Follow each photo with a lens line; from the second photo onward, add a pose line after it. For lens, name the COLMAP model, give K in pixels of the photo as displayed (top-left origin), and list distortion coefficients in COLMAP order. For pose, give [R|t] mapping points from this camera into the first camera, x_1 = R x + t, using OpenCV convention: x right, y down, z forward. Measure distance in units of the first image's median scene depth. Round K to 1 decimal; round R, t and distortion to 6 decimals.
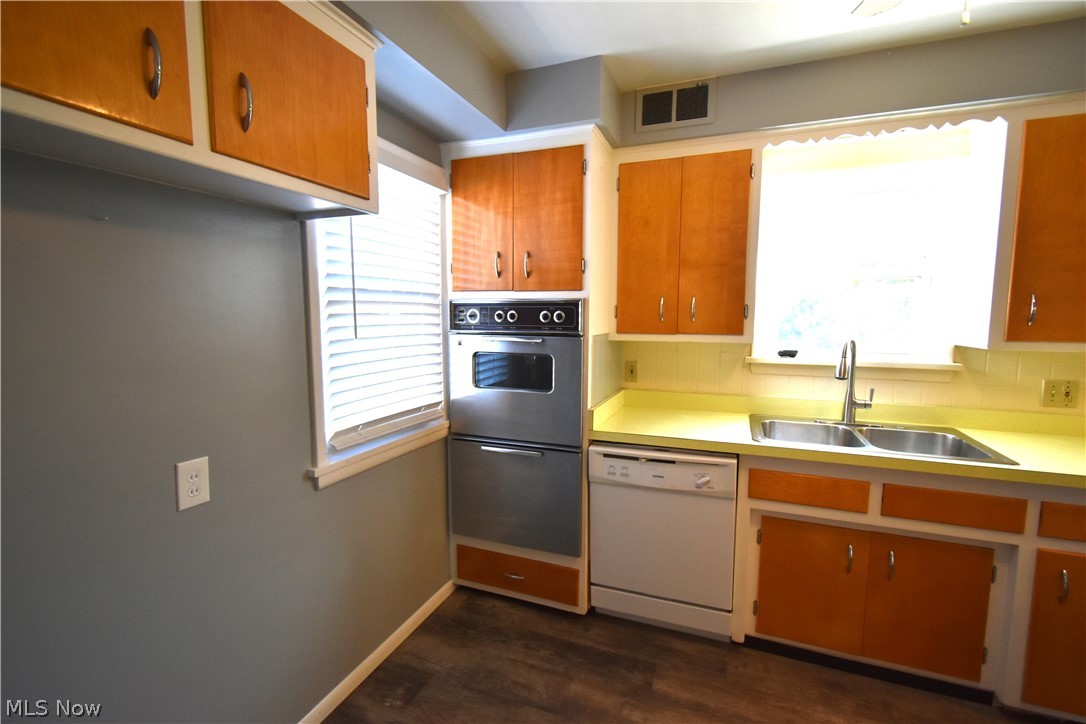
lens RADIAL K [[481.3, 0, 541.7], [0, 481.3, 359.2], [0, 0, 1]] dist [0.009254, -0.004091]
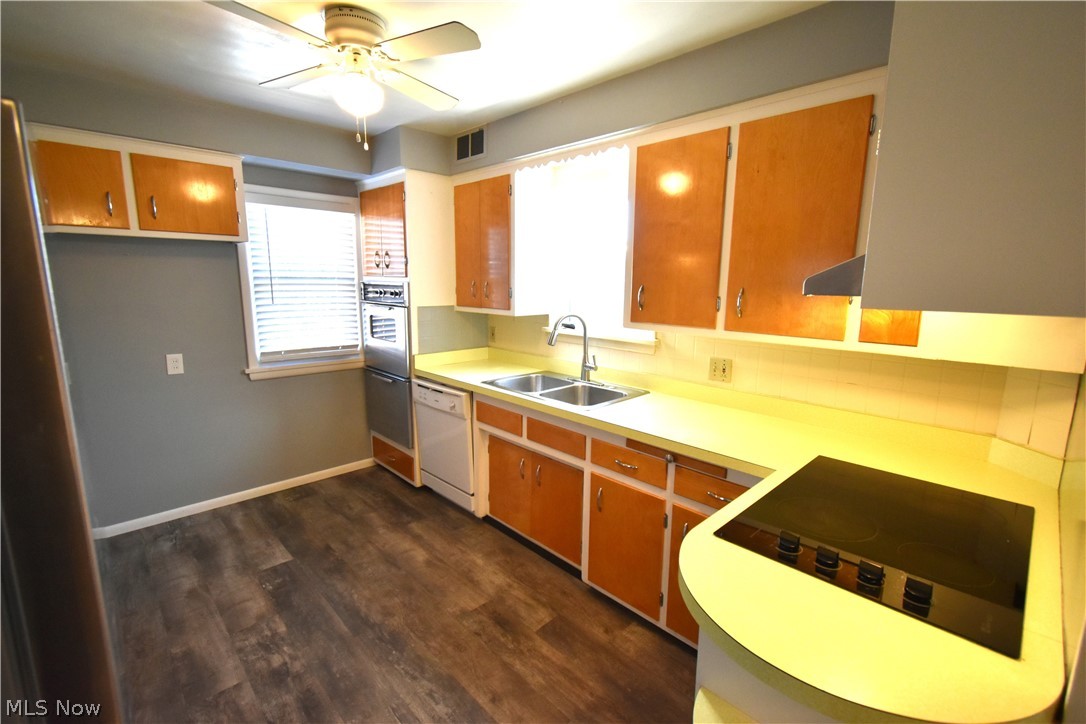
lens RADIAL K [[481.3, 0, 544.5], [0, 481.3, 361.2], [0, 0, 1]] dist [0.009254, -0.004091]
pose [[0.908933, 0.079257, -0.409341, 1.175701], [-0.049574, 0.995346, 0.082642, -0.025516], [0.413986, -0.054823, 0.908631, -0.241223]]
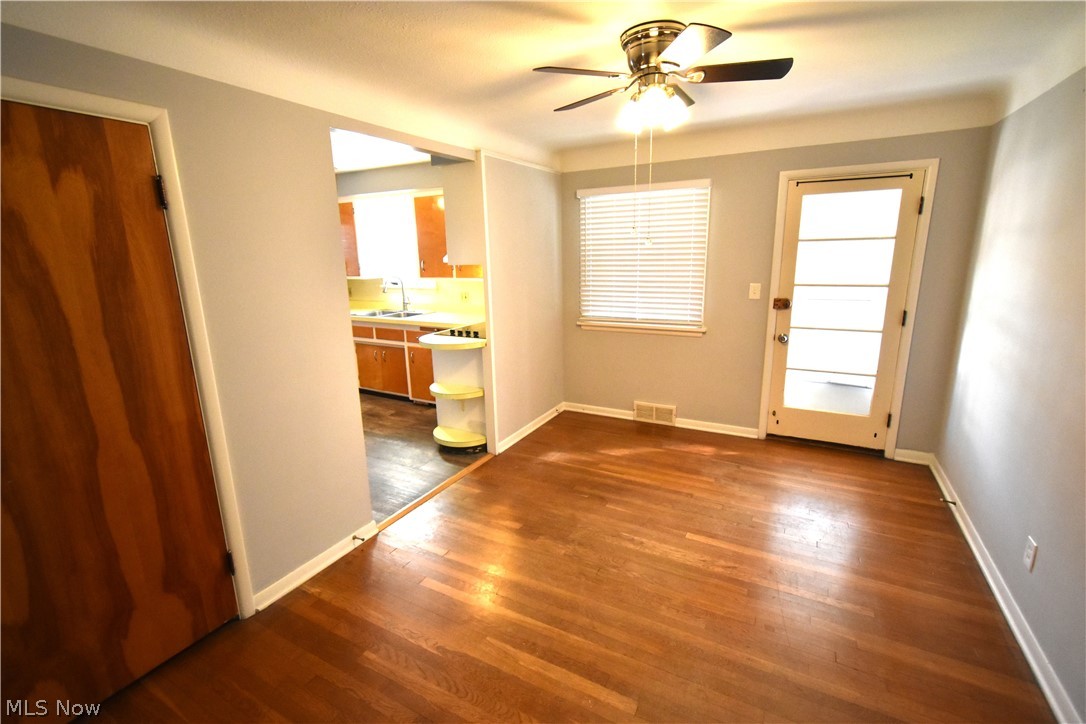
lens RADIAL K [[481.3, 0, 540.9], [0, 481.3, 364.7], [0, 0, 1]] dist [0.009254, -0.004091]
pose [[0.991152, 0.007611, -0.132512, 1.850126], [0.010428, 0.990803, 0.134909, 0.085167], [0.132320, -0.135097, 0.981957, -1.557477]]
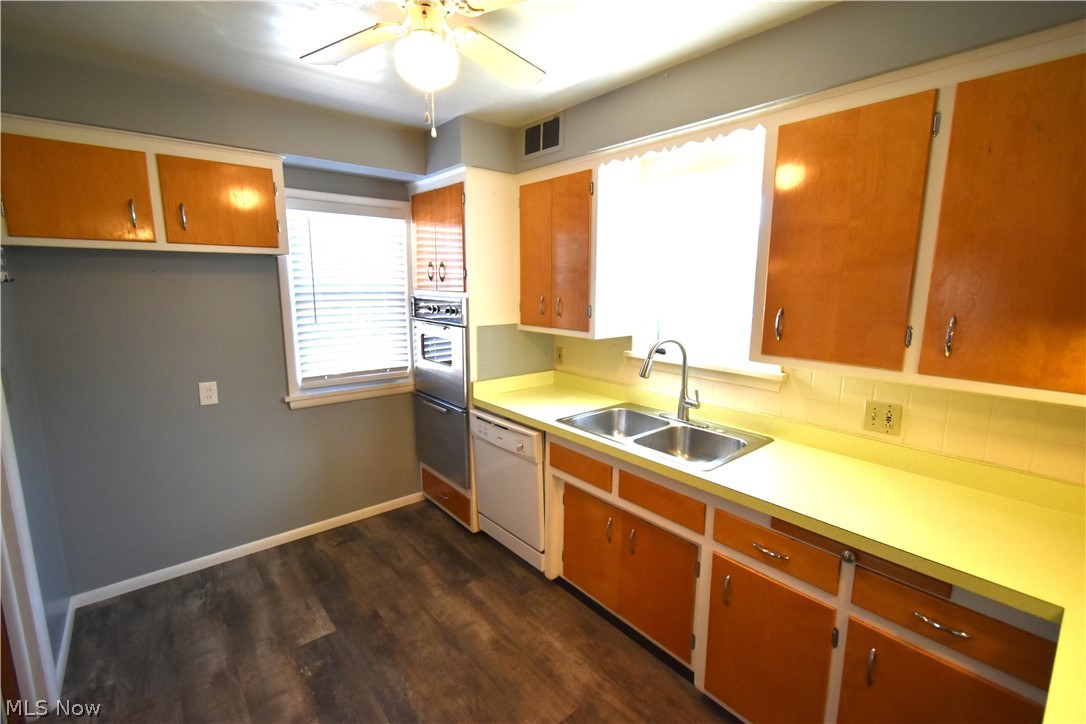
lens RADIAL K [[481.3, 0, 544.1], [0, 481.3, 359.9], [0, 0, 1]] dist [0.009254, -0.004091]
pose [[0.876605, 0.080695, -0.474396, 0.951048], [-0.048624, 0.995647, 0.079511, -0.076312], [0.478747, -0.046633, 0.876713, -0.072081]]
